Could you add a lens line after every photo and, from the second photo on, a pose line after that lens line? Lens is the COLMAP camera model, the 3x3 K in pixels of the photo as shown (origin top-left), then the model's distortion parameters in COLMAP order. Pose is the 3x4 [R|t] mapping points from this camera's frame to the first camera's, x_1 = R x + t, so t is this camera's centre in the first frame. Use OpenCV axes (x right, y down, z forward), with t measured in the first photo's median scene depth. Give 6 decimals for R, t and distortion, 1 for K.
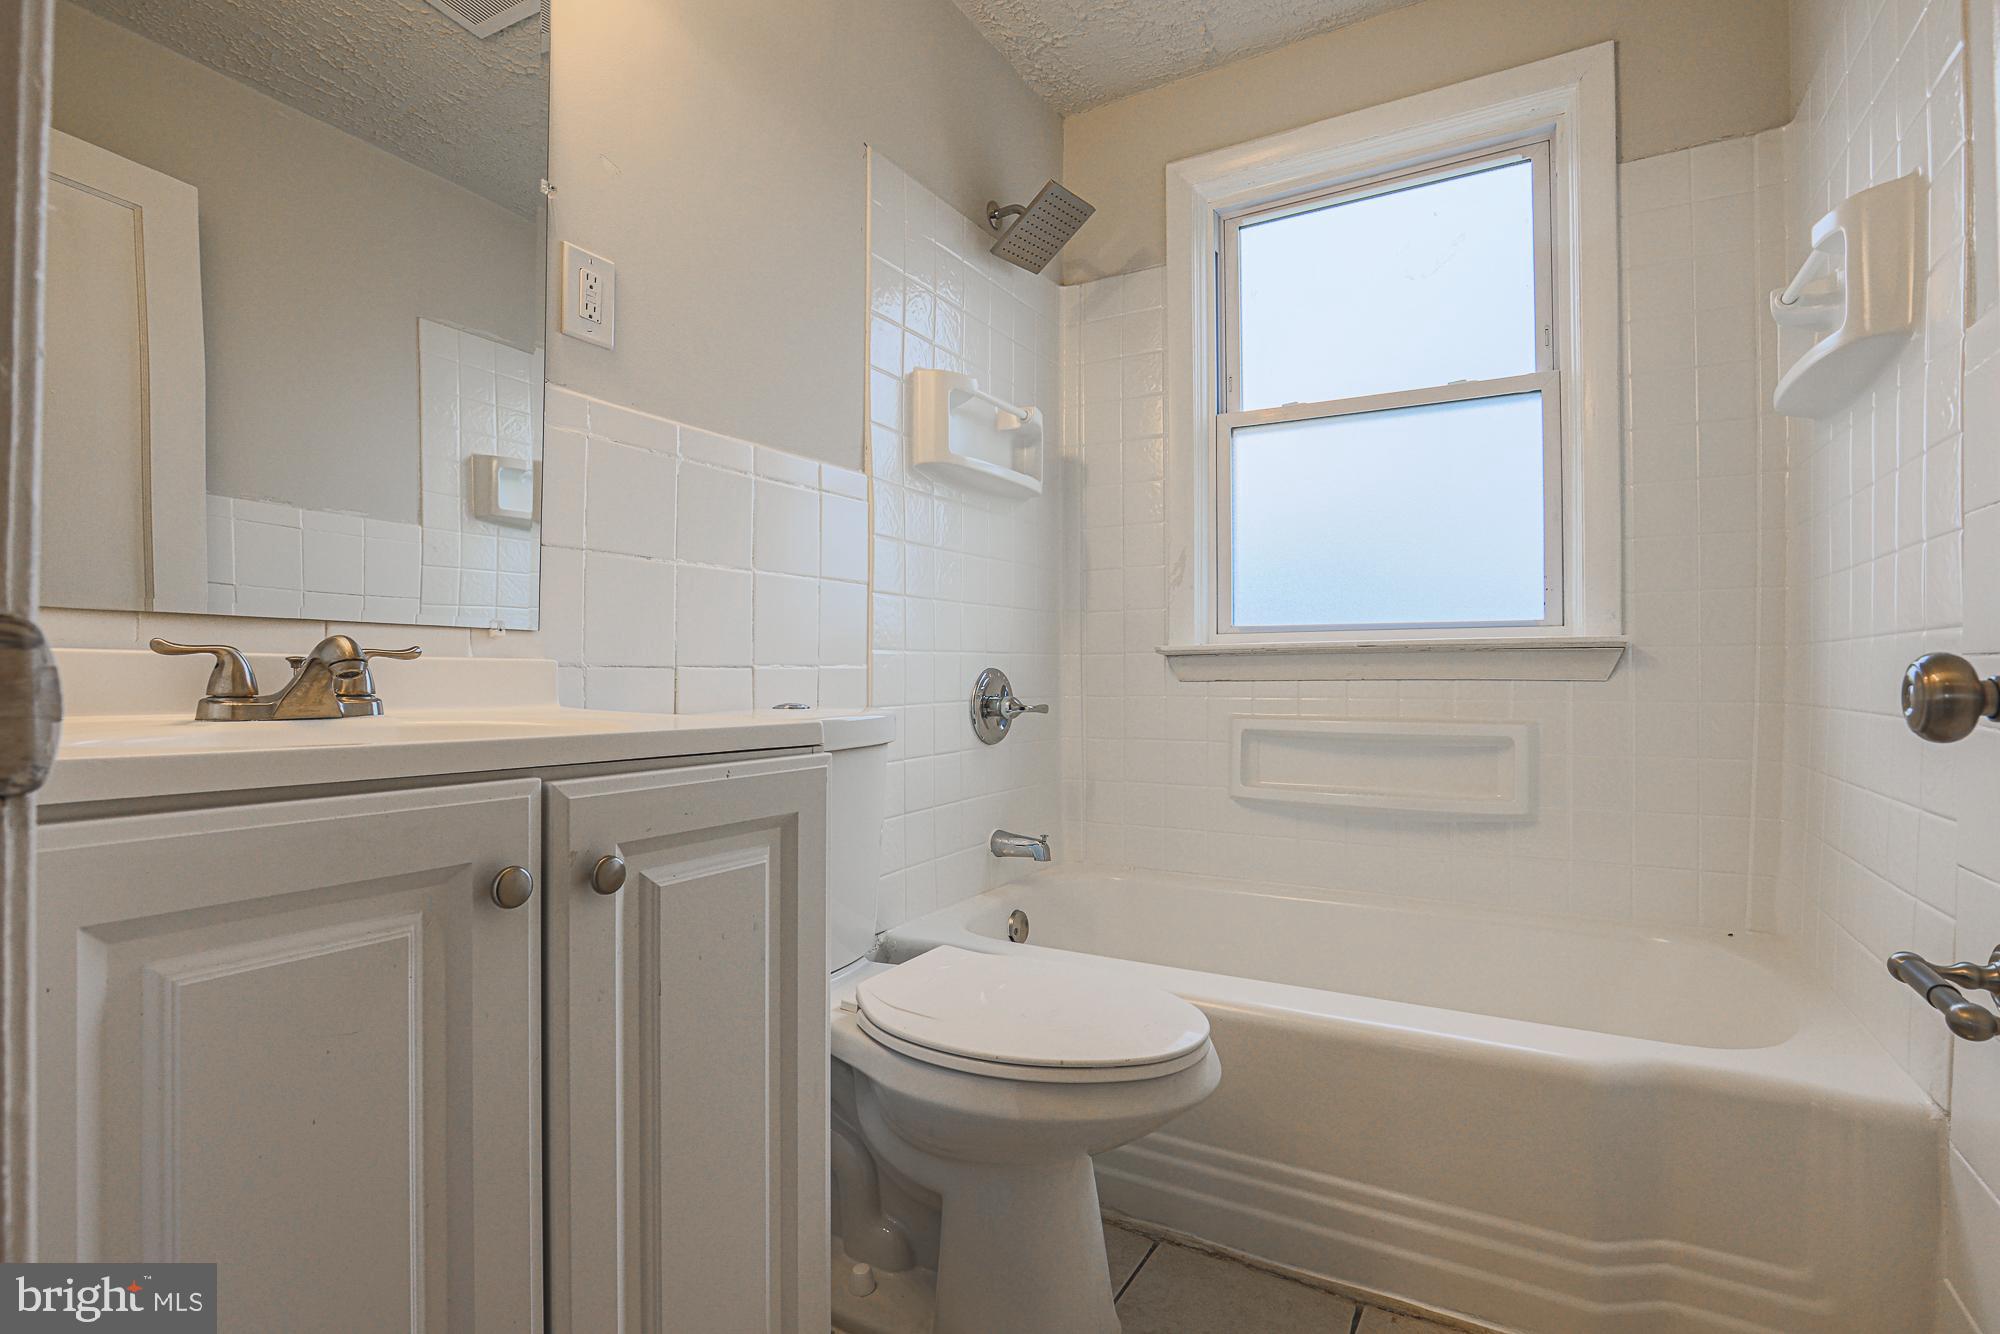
lens RADIAL K [[949.1, 0, 1003.4], [0, 949.1, 650.8], [0, 0, 1]] dist [-0.059119, 0.023357]
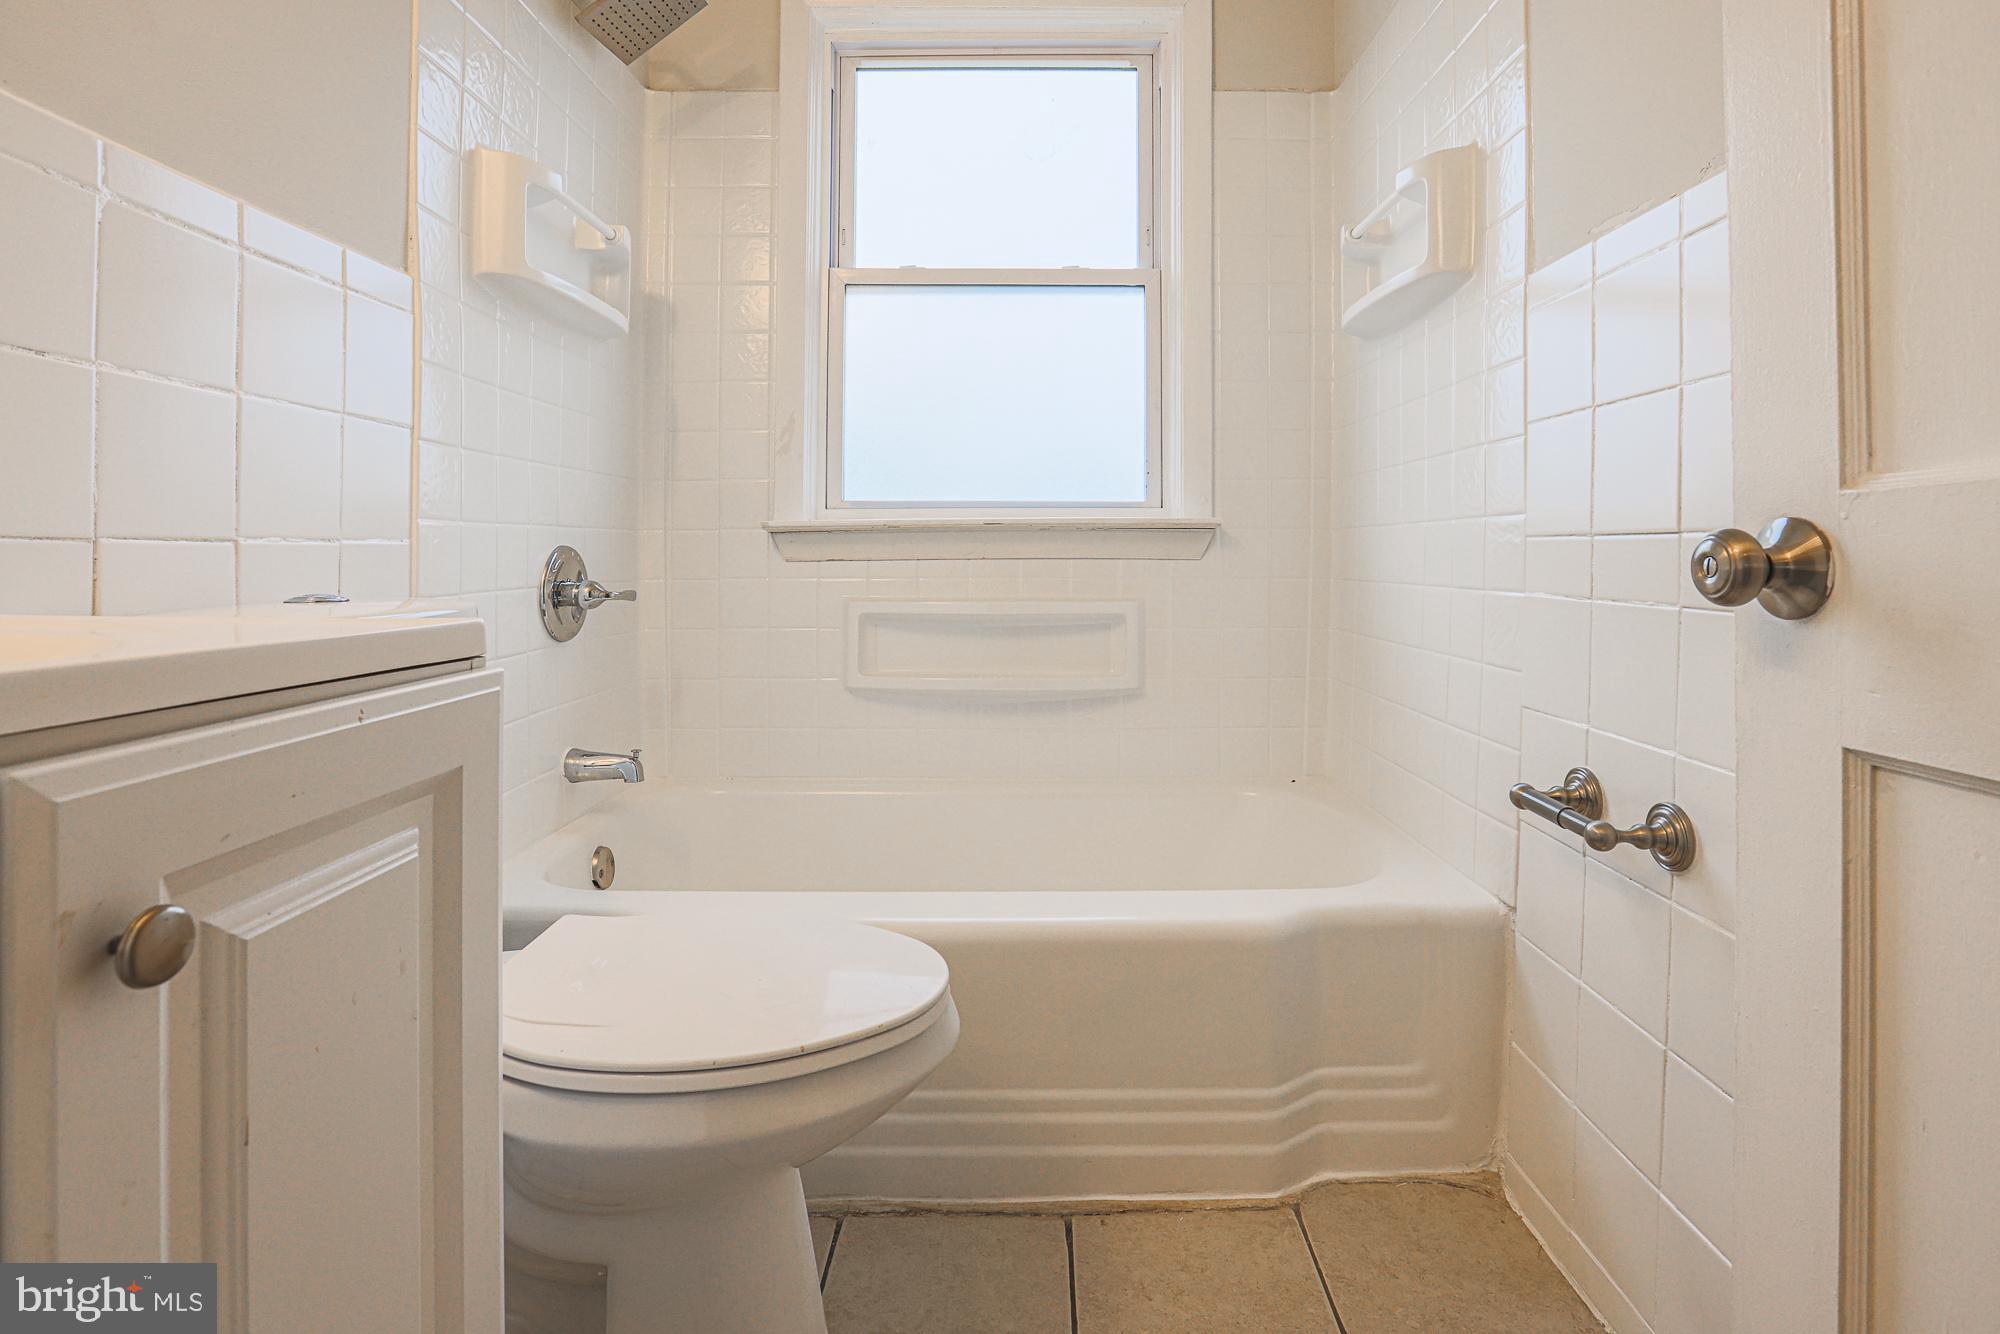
lens RADIAL K [[967.7, 0, 1036.1], [0, 967.7, 532.4], [0, 0, 1]] dist [-0.052668, 0.014344]
pose [[0.854059, 0.010589, 0.520069, -0.100282], [-0.013075, 0.999914, 0.001113, 0.001650], [-0.520012, -0.007751, 0.854124, 0.123579]]
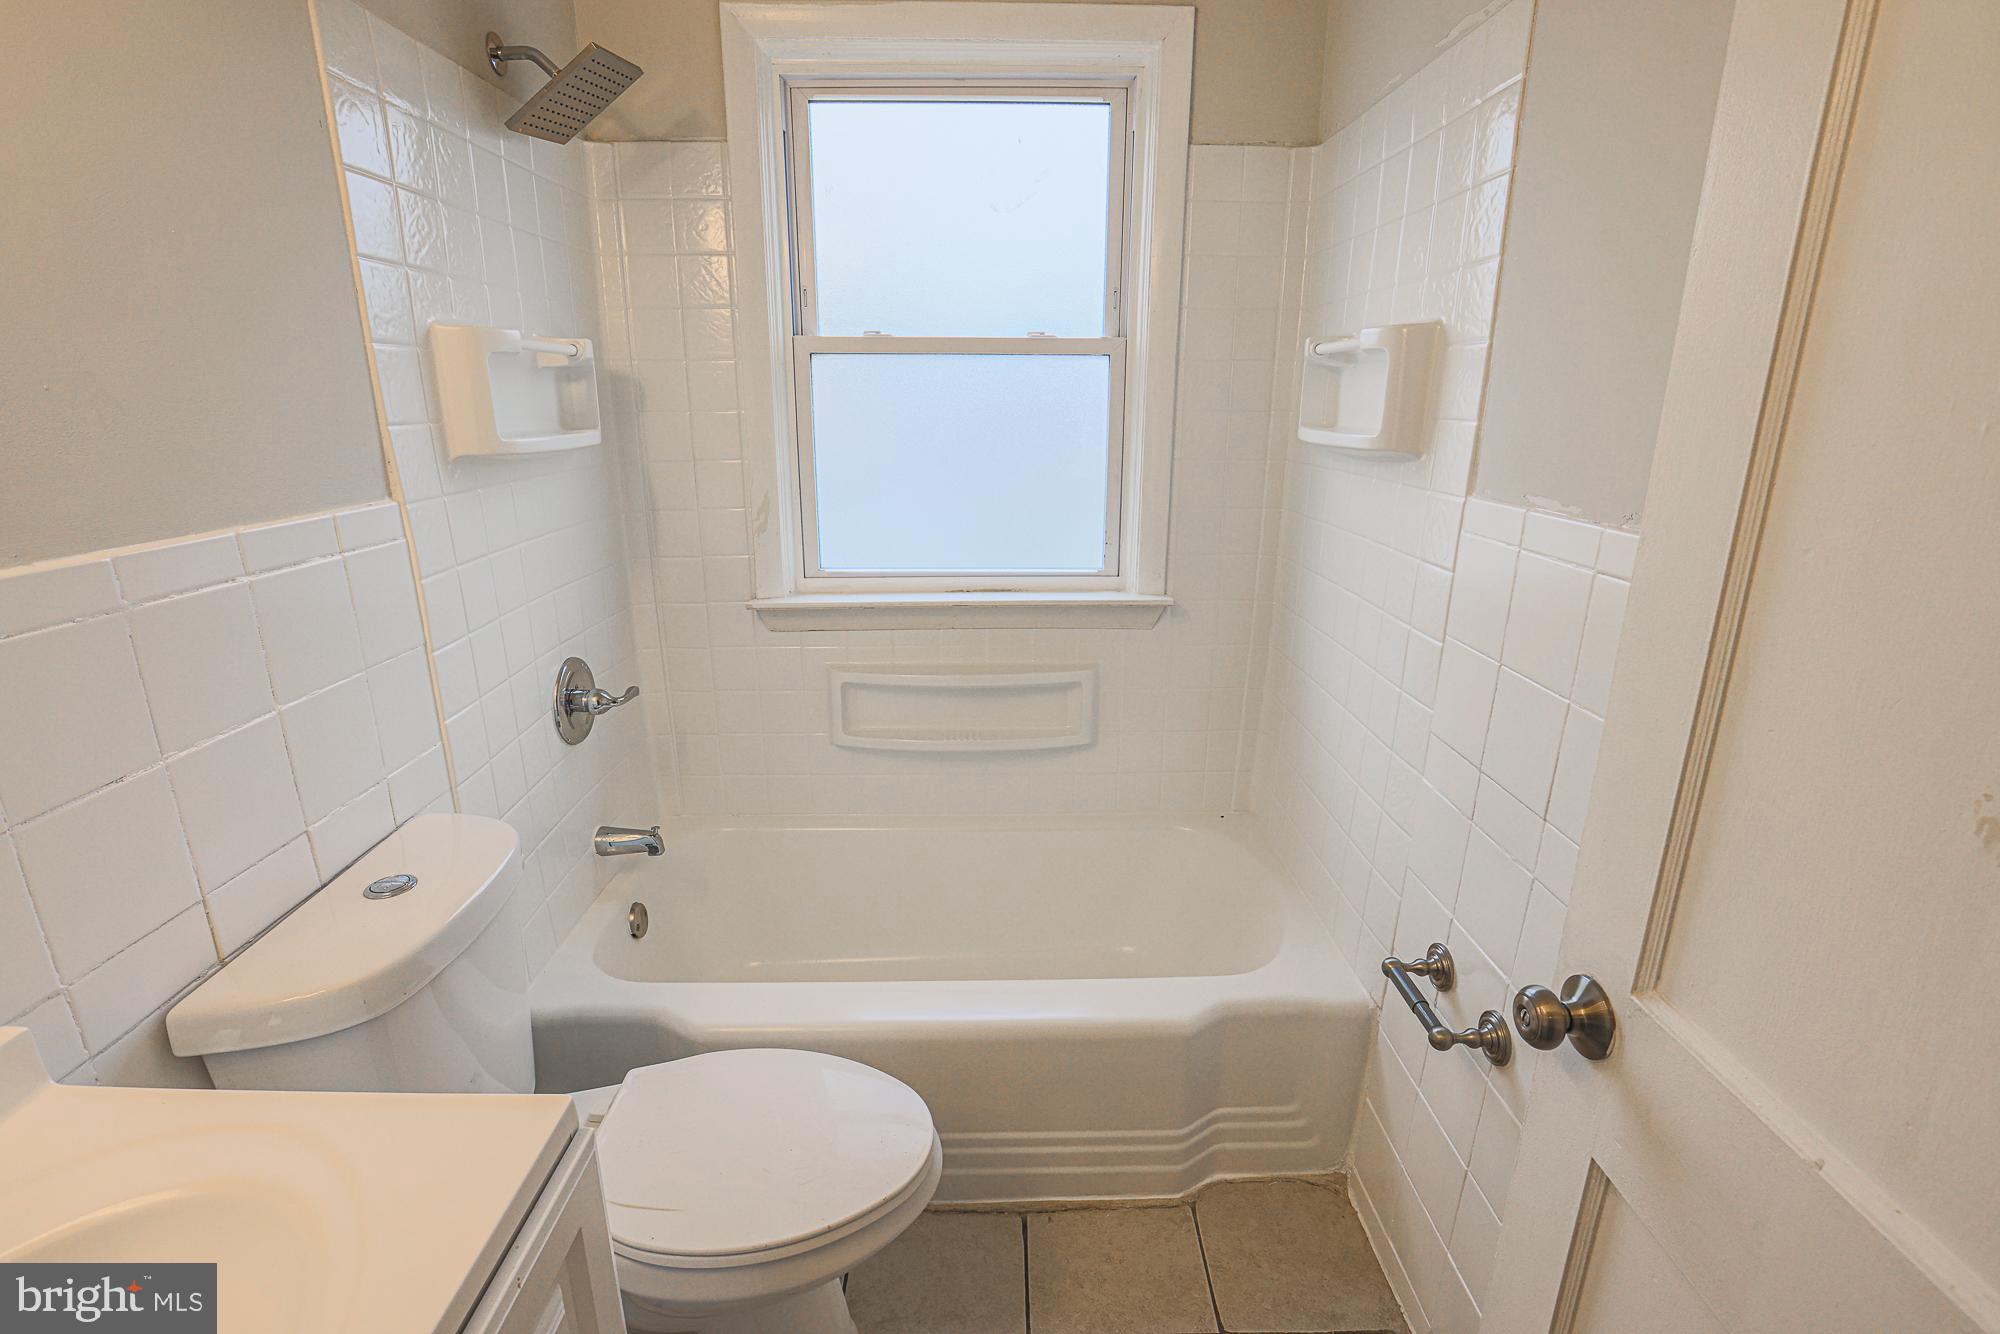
lens RADIAL K [[924.6, 0, 1022.4], [0, 924.6, 655.1], [0, 0, 1]] dist [-0.051348, 0.013755]
pose [[0.843368, -0.141990, 0.518238, -0.104353], [-0.019905, 0.955538, 0.294197, -0.265819], [-0.536968, -0.258431, 0.803043, 0.119943]]
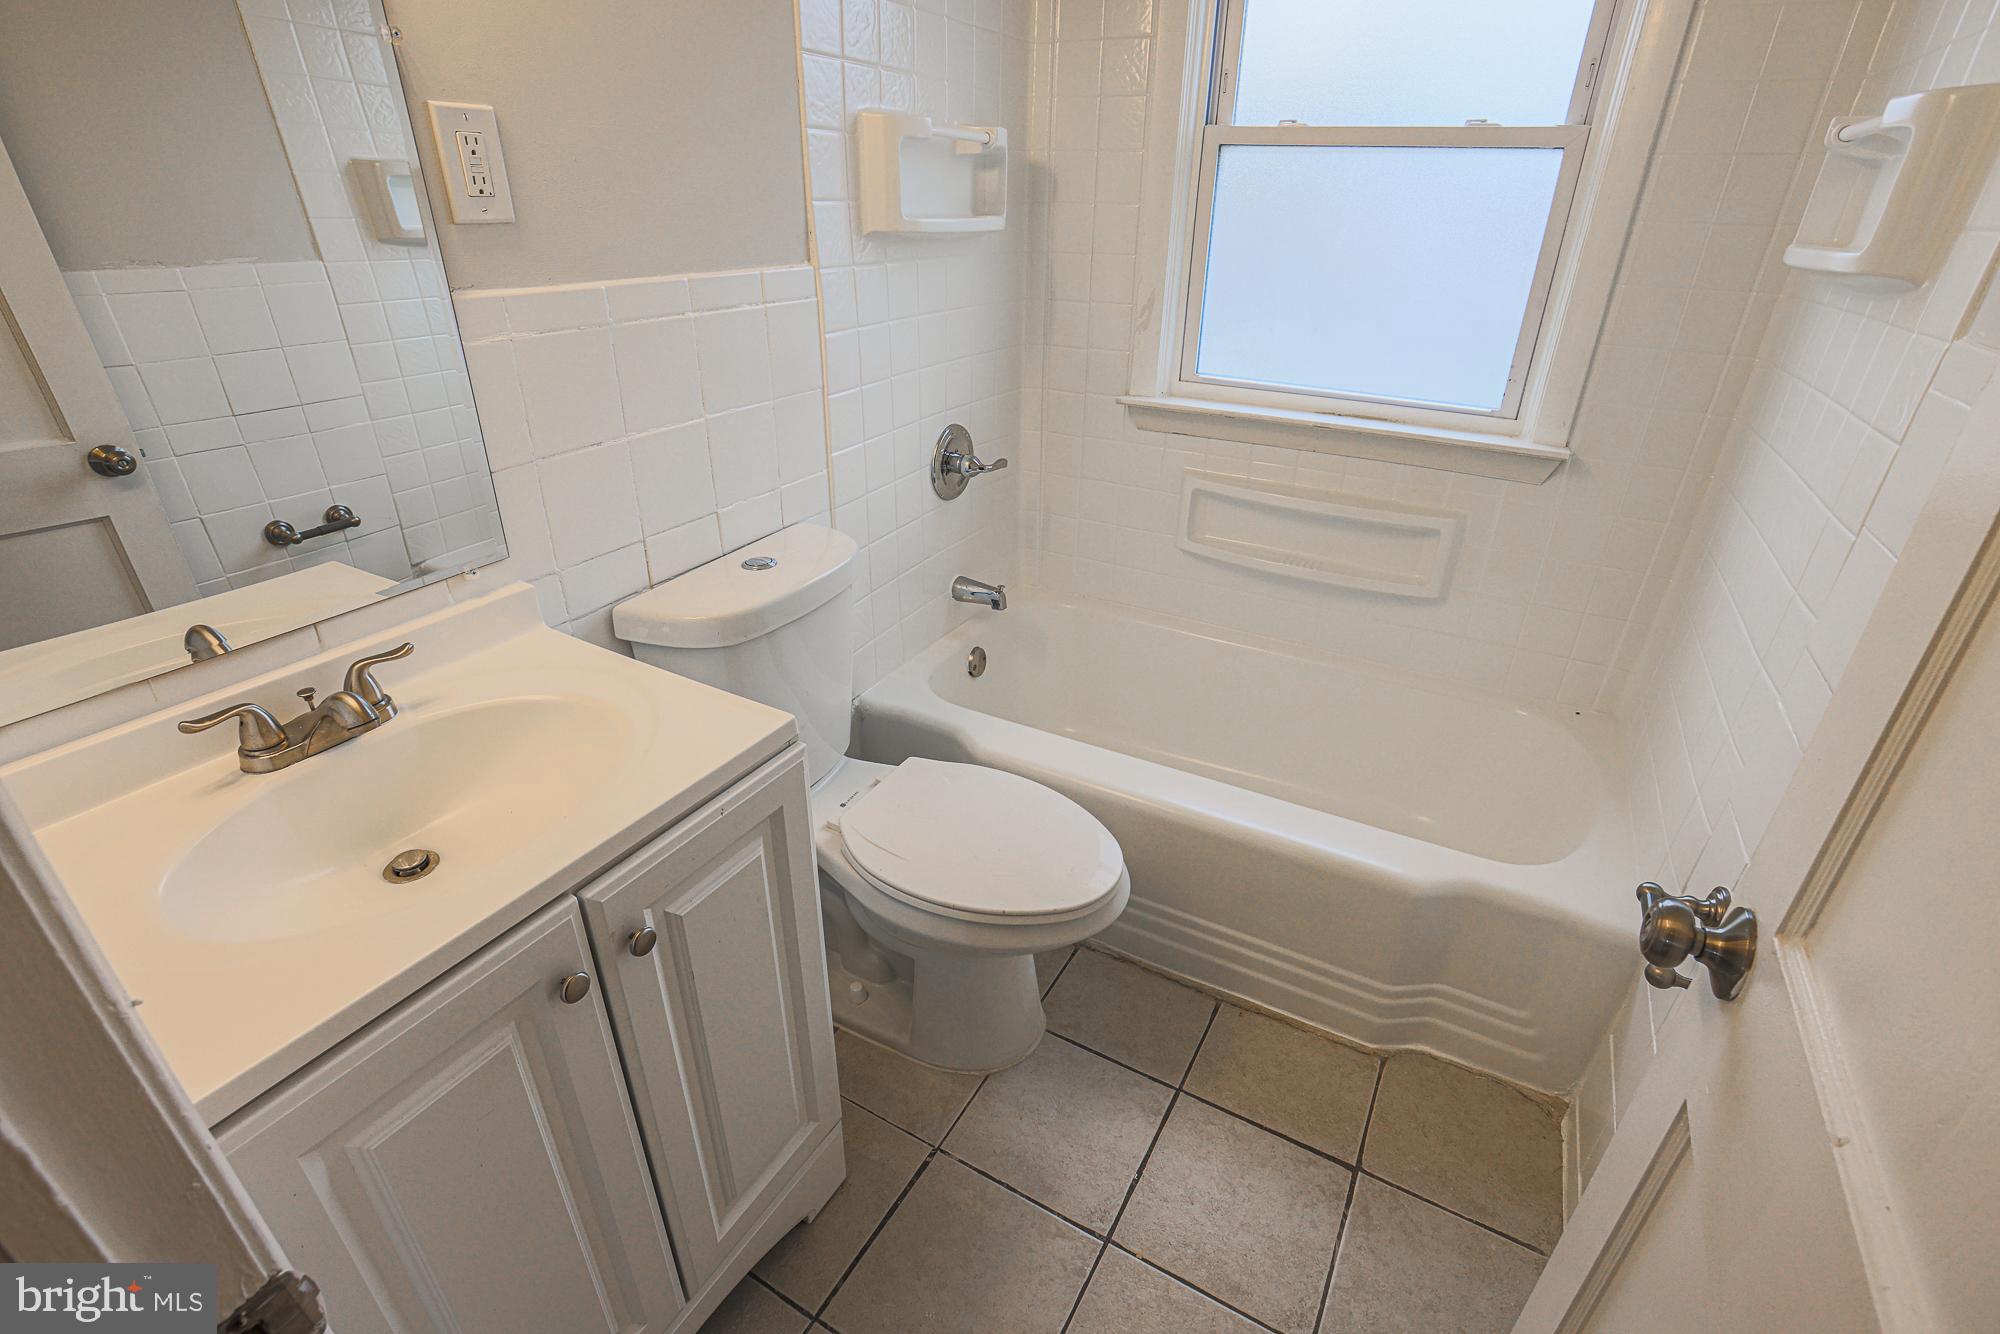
lens RADIAL K [[932.7, 0, 1008.9], [0, 932.7, 657.8], [0, 0, 1]] dist [-0.060491, 0.026010]
pose [[0.999059, 0.001246, 0.043352, 0.007278], [-0.021541, 0.881840, 0.471056, -0.253193], [-0.037642, -0.471547, 0.881037, 0.022876]]
